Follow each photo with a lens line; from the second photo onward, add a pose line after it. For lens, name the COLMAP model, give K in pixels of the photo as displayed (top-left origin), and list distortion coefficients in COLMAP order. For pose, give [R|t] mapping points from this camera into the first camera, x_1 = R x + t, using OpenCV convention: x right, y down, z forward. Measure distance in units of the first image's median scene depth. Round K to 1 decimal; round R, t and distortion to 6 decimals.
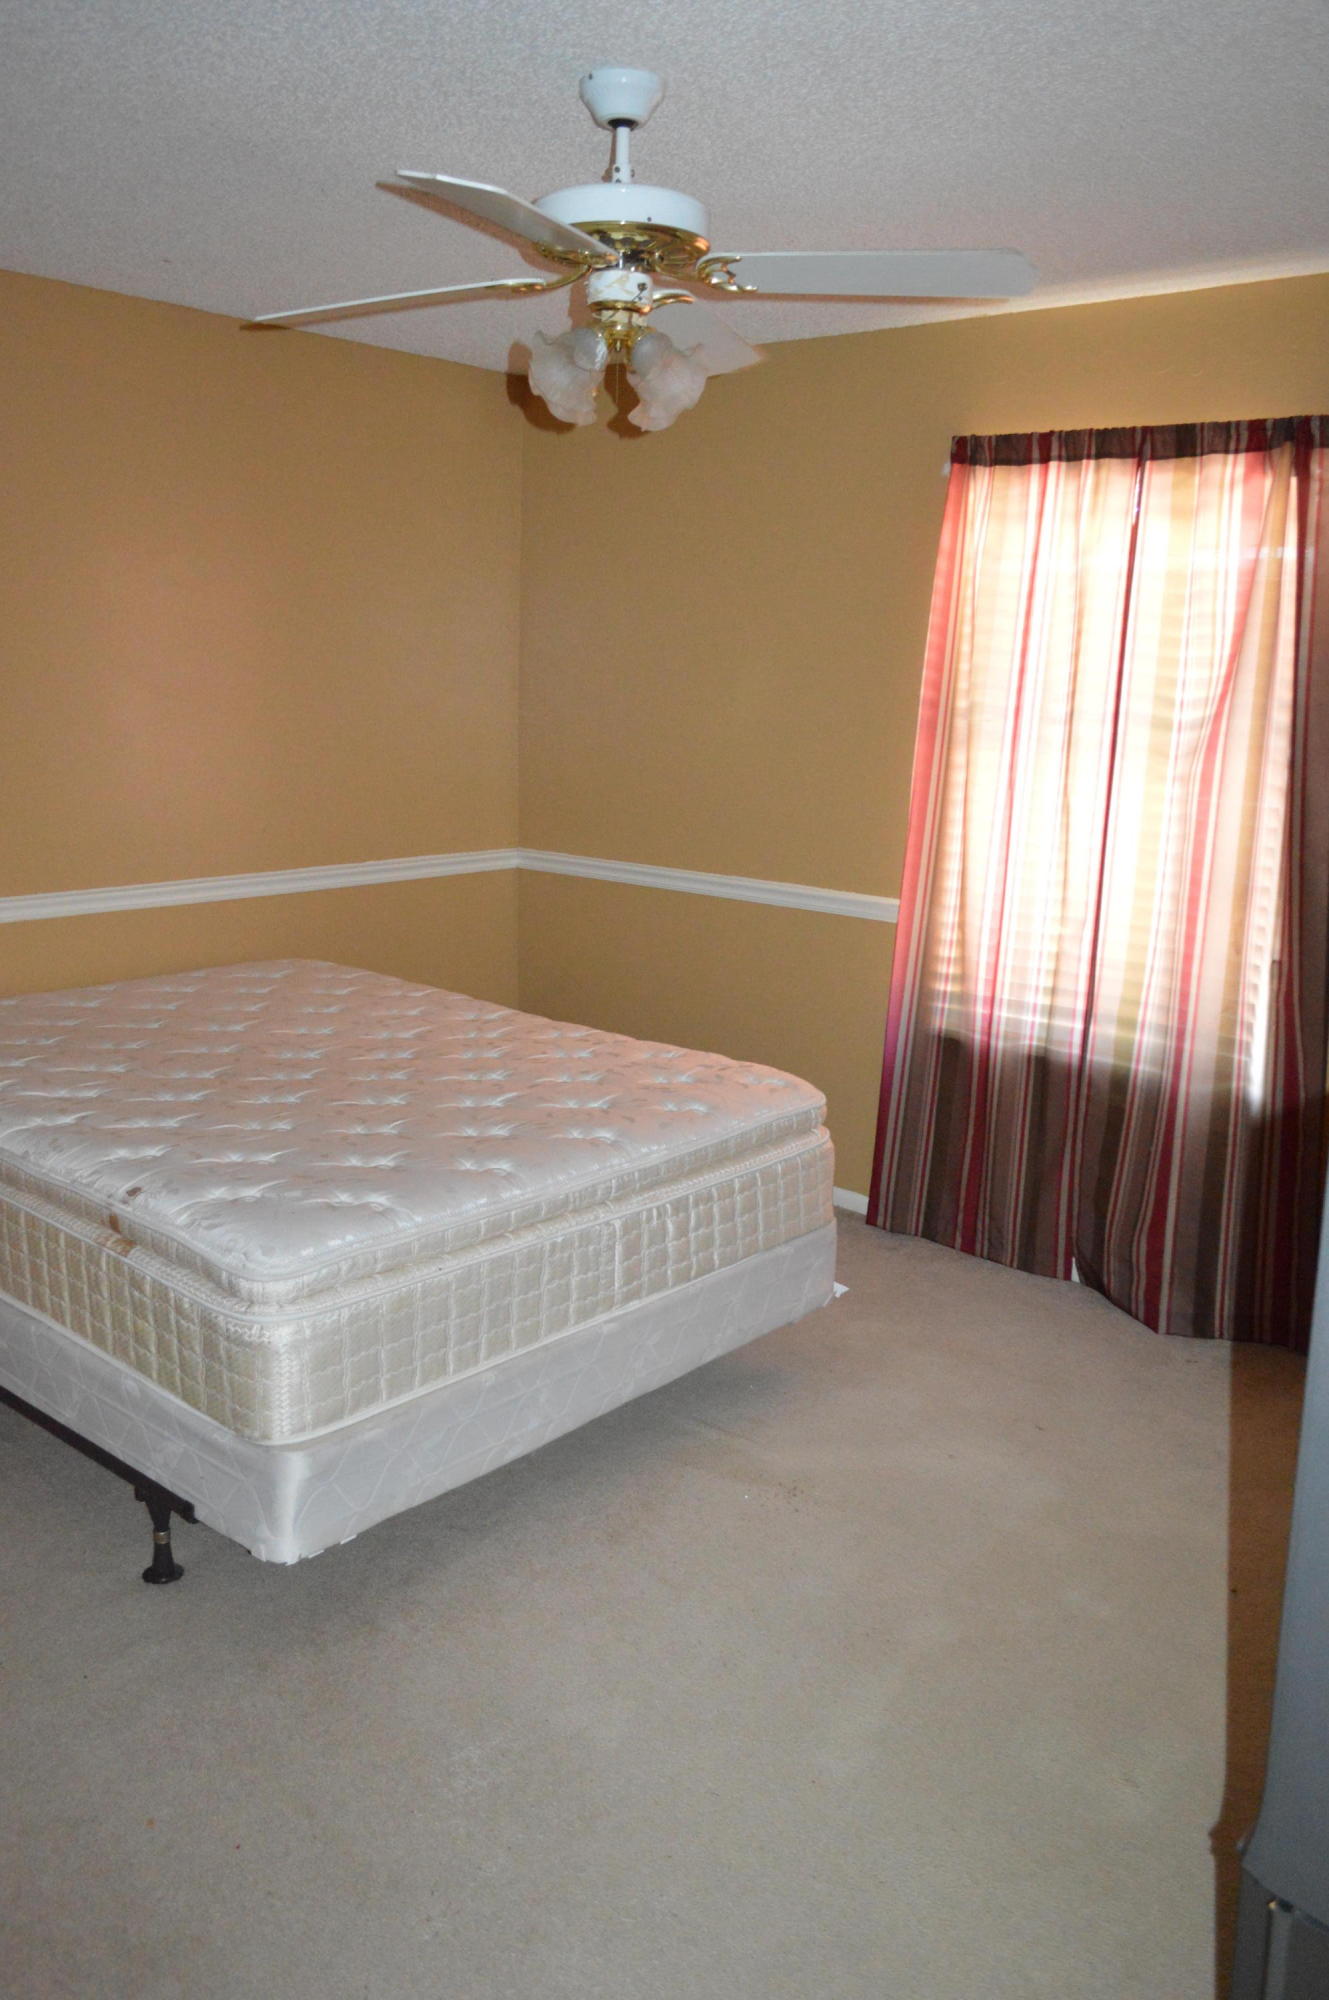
lens RADIAL K [[1569.0, 0, 664.5], [0, 1569.0, 1000.0], [0, 0, 1]] dist [-0.016142, 0.008549]
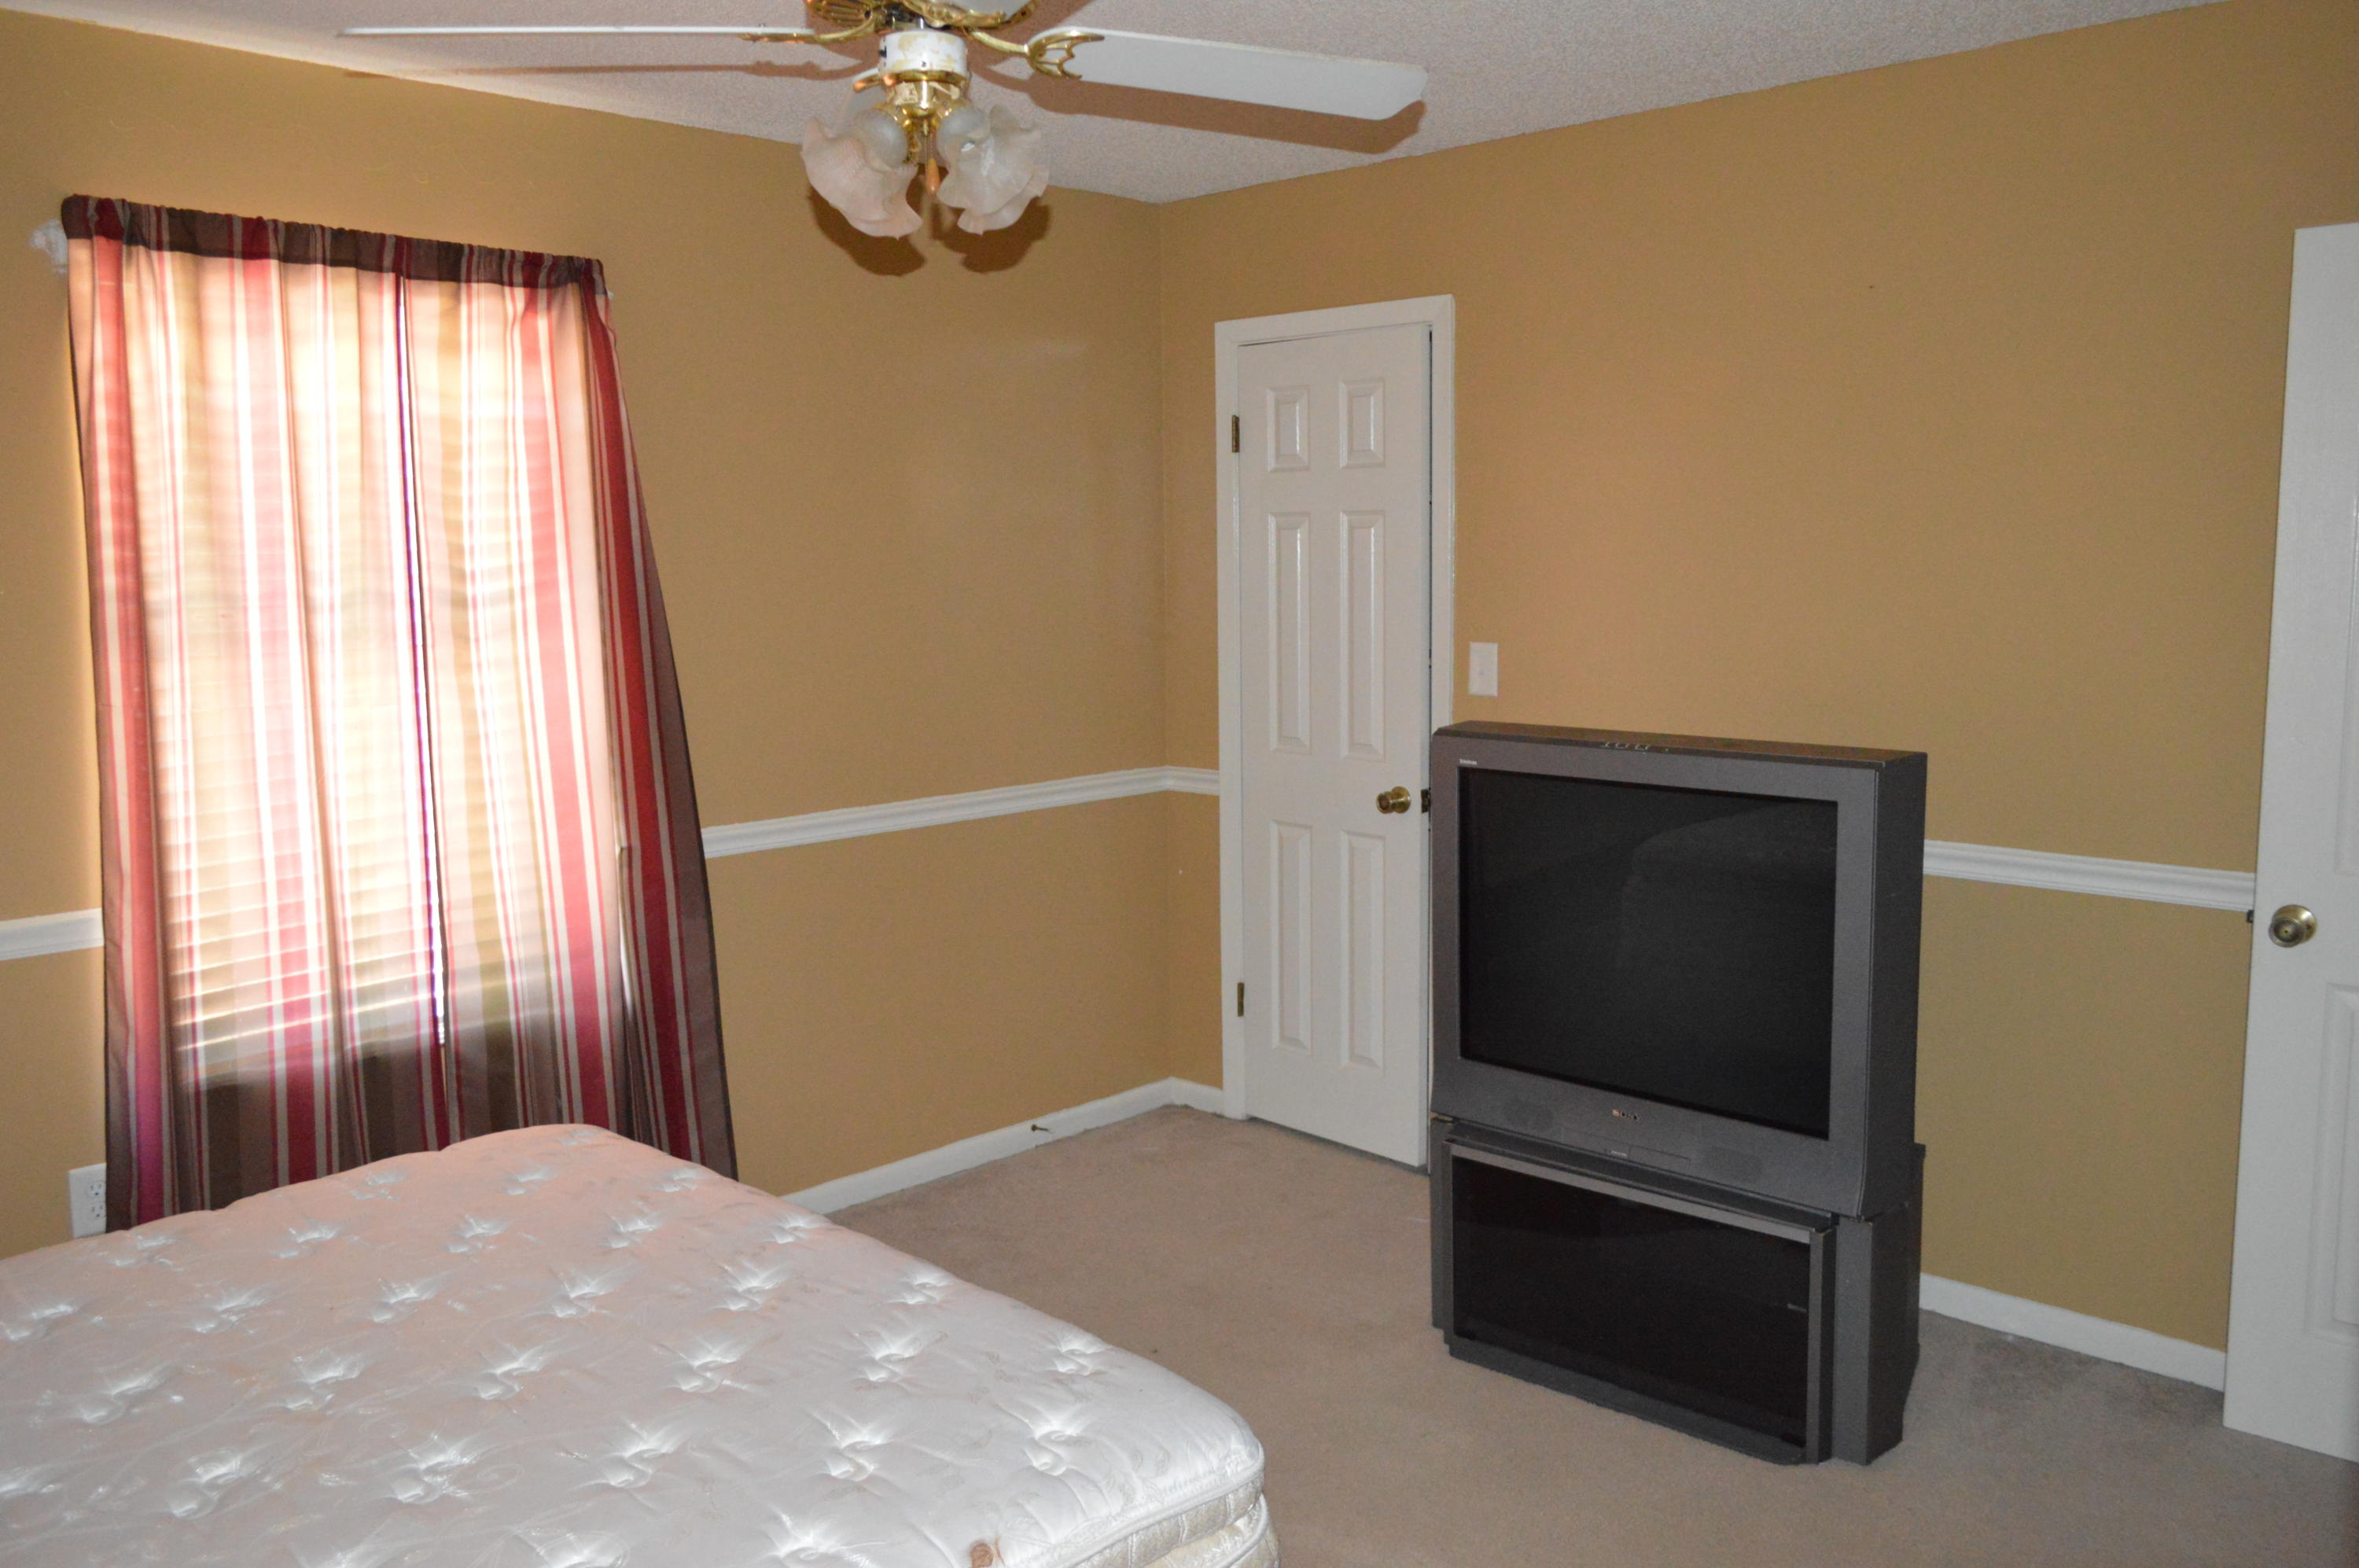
lens RADIAL K [[1850.7, 0, 1179.5], [0, 1850.7, 784.0], [0, 0, 1]] dist [-0.016142, 0.008549]
pose [[0.054858, -0.165134, 0.984744, -0.625696], [0.215076, 0.965033, 0.149847, -0.148628], [-0.975055, 0.203575, 0.088456, 0.571148]]
